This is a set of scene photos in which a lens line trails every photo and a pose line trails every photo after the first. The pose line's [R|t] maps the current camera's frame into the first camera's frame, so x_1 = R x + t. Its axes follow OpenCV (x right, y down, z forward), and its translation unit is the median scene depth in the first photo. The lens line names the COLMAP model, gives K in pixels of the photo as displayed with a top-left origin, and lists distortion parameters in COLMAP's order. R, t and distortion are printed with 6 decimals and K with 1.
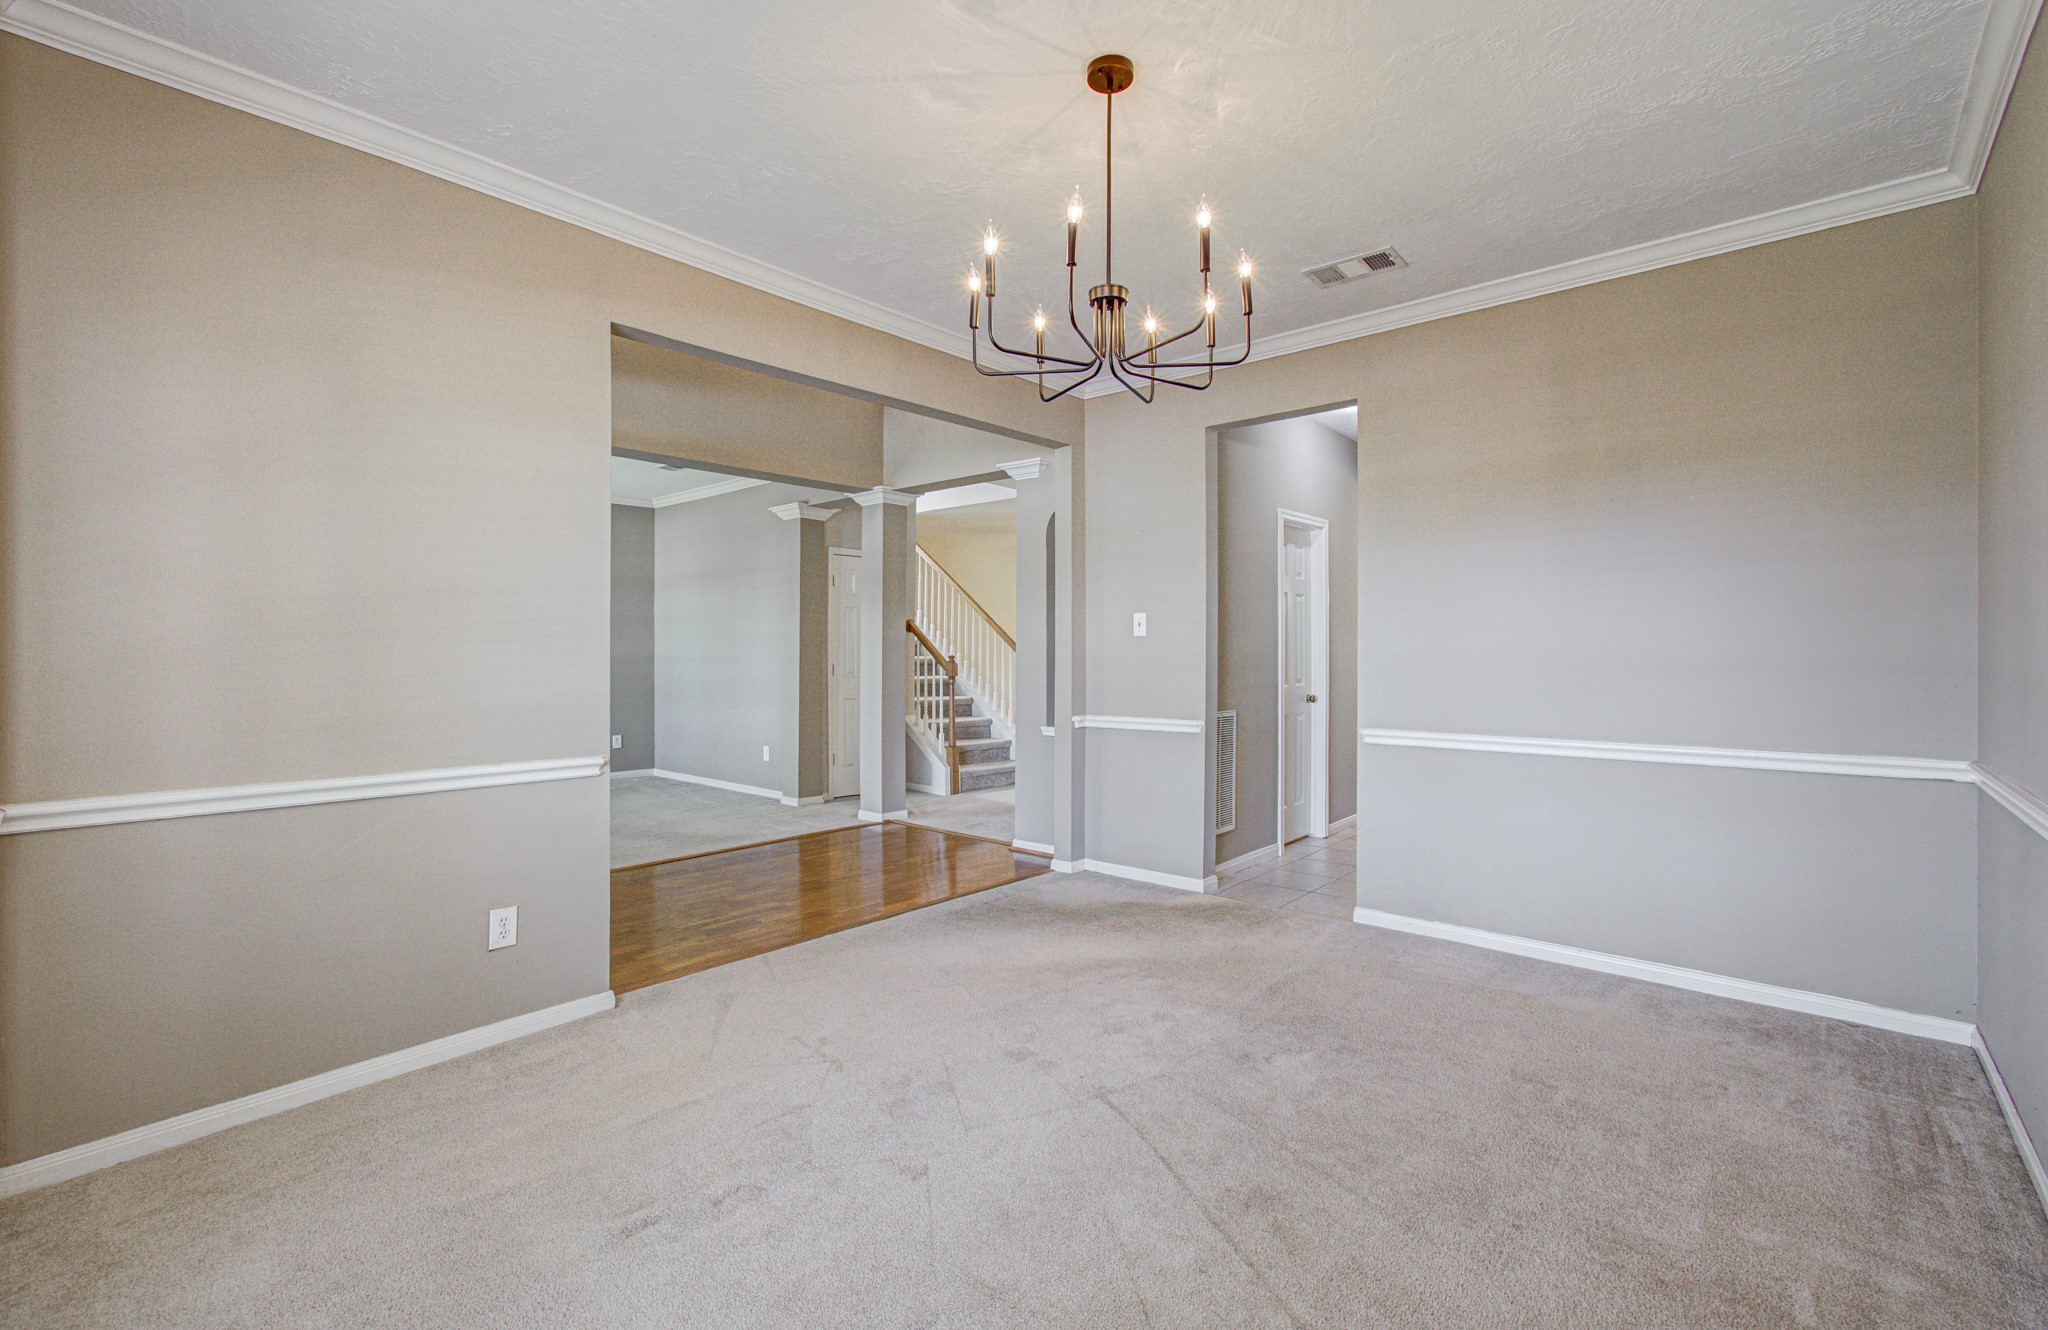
lens RADIAL K [[900.3, 0, 1025.1], [0, 900.3, 659.1], [0, 0, 1]] dist [0.018633, 0.000214]
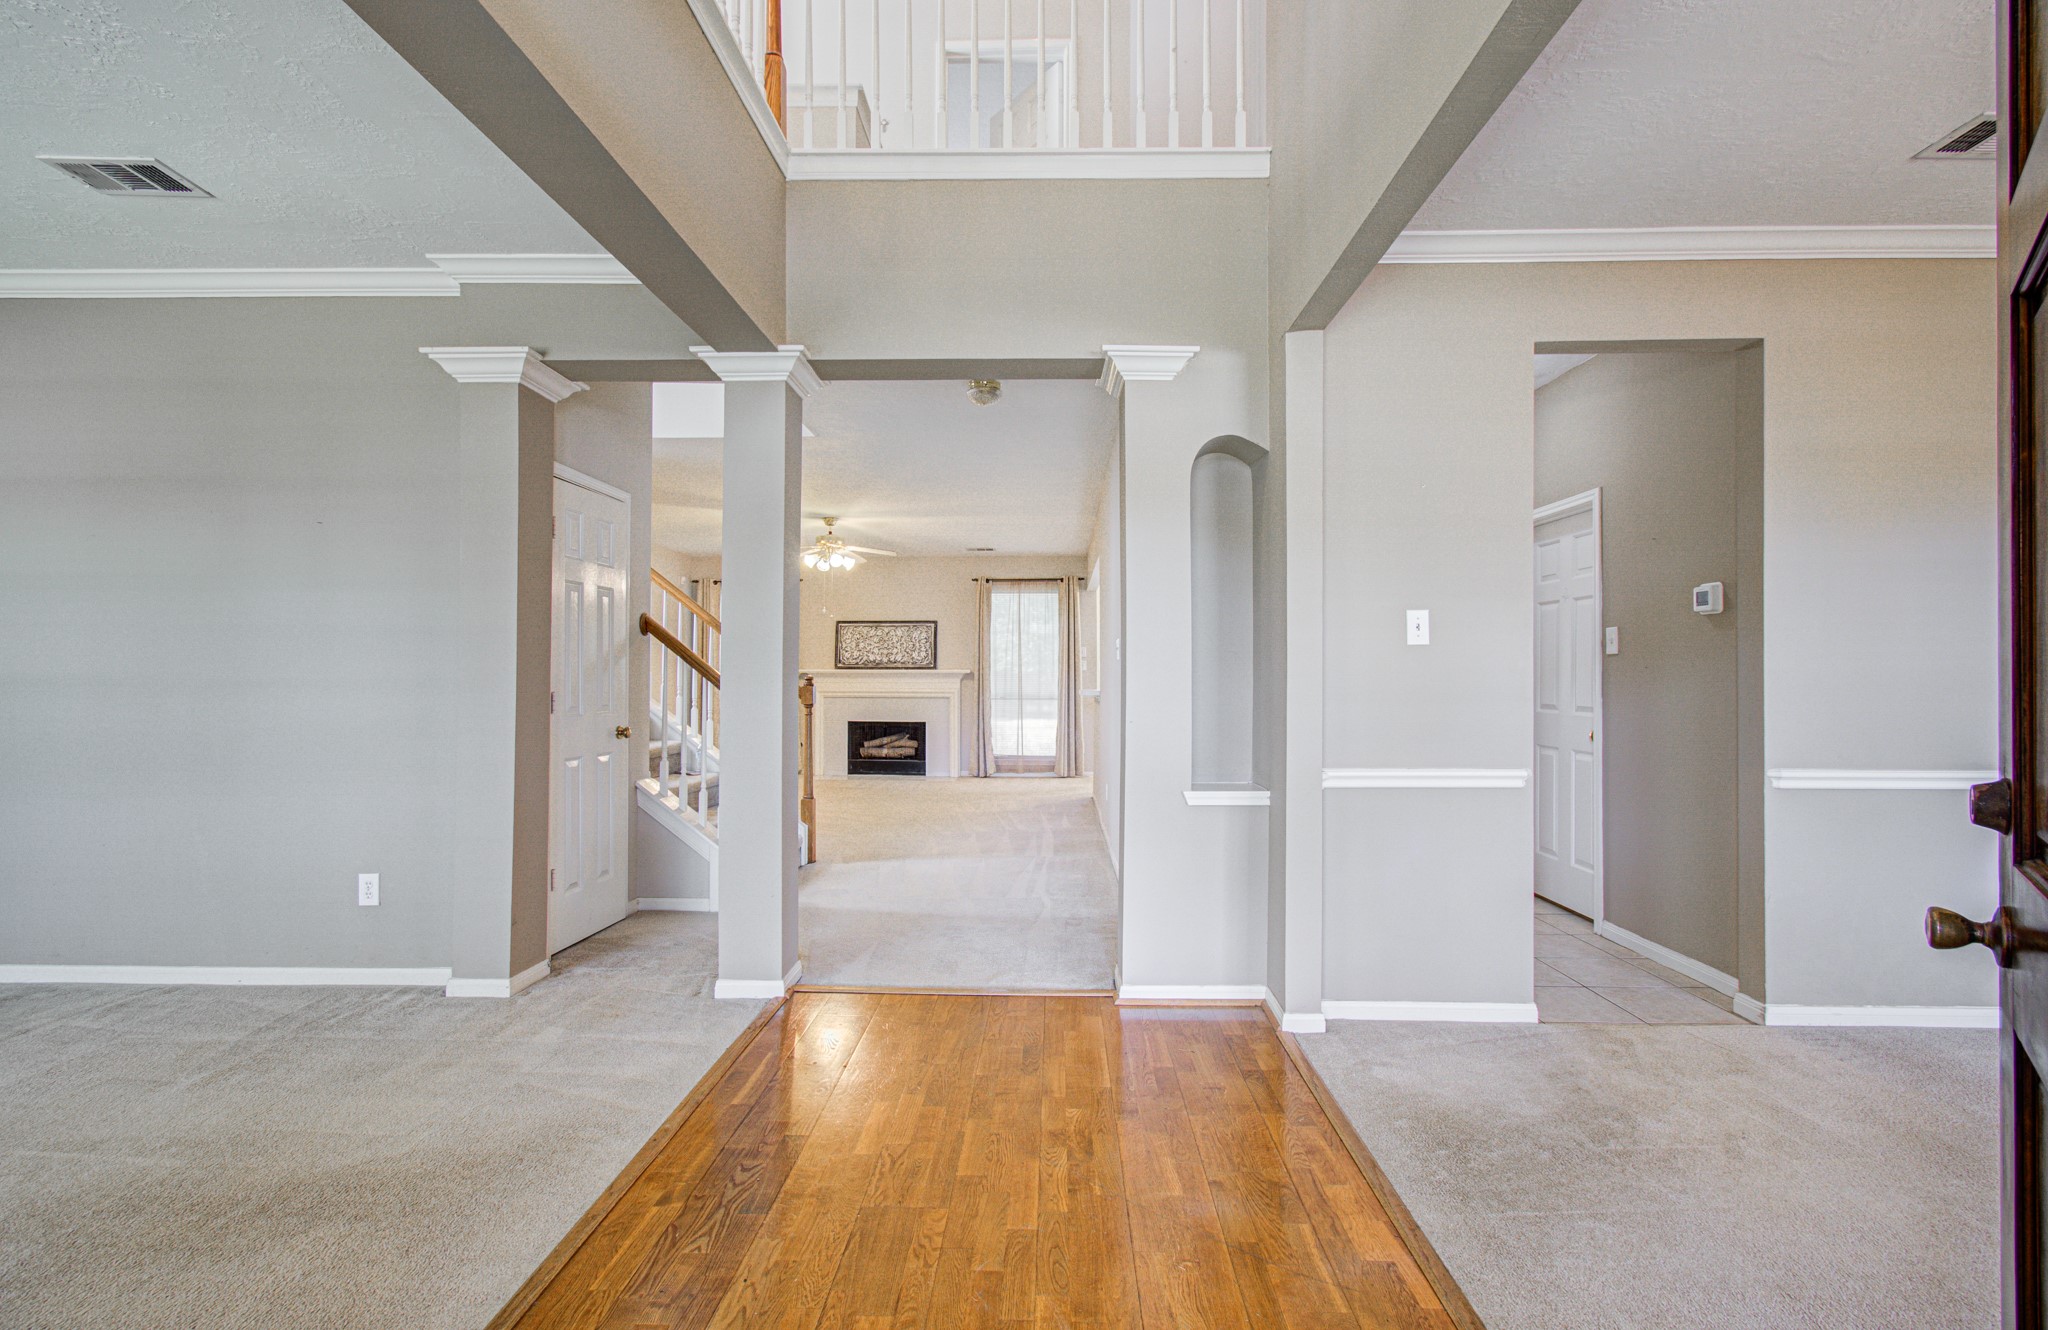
lens RADIAL K [[900.3, 0, 1031.0], [0, 900.3, 672.1], [0, 0, 1]] dist [0.018633, 0.000214]
pose [[0.768064, -0.000154, 0.640373, -0.346844], [0.002630, 0.999992, -0.002914, -0.003208], [-0.640367, 0.003922, 0.768059, 0.460291]]
